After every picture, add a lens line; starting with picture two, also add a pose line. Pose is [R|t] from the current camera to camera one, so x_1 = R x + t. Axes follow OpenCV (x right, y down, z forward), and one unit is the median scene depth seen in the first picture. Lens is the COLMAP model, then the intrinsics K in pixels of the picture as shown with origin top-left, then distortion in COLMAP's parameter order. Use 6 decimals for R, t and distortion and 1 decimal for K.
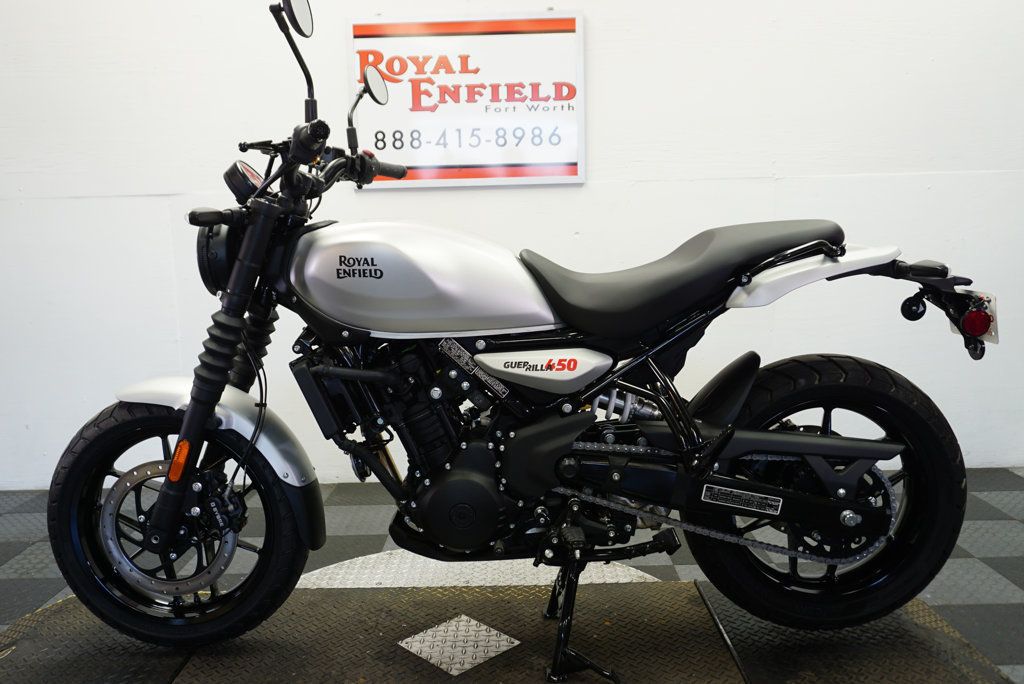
lens RADIAL K [[818.9, 0, 513.4], [0, 818.9, 336.9], [0, 0, 1]] dist [-0.024607, 0.015256]
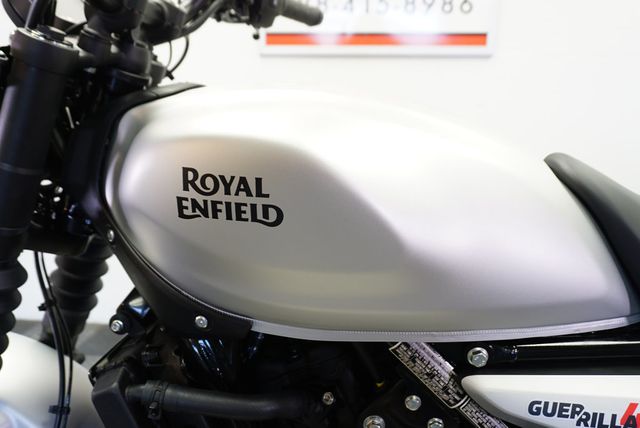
lens RADIAL K [[511.8, 0, 309.8], [0, 511.8, 208.3], [0, 0, 1]] dist [-0.024607, 0.015256]
pose [[0.993426, 0.057702, -0.098867, -0.112978], [-0.048284, 0.994292, 0.095137, -0.100291], [0.103792, -0.089738, 0.990542, 0.698834]]
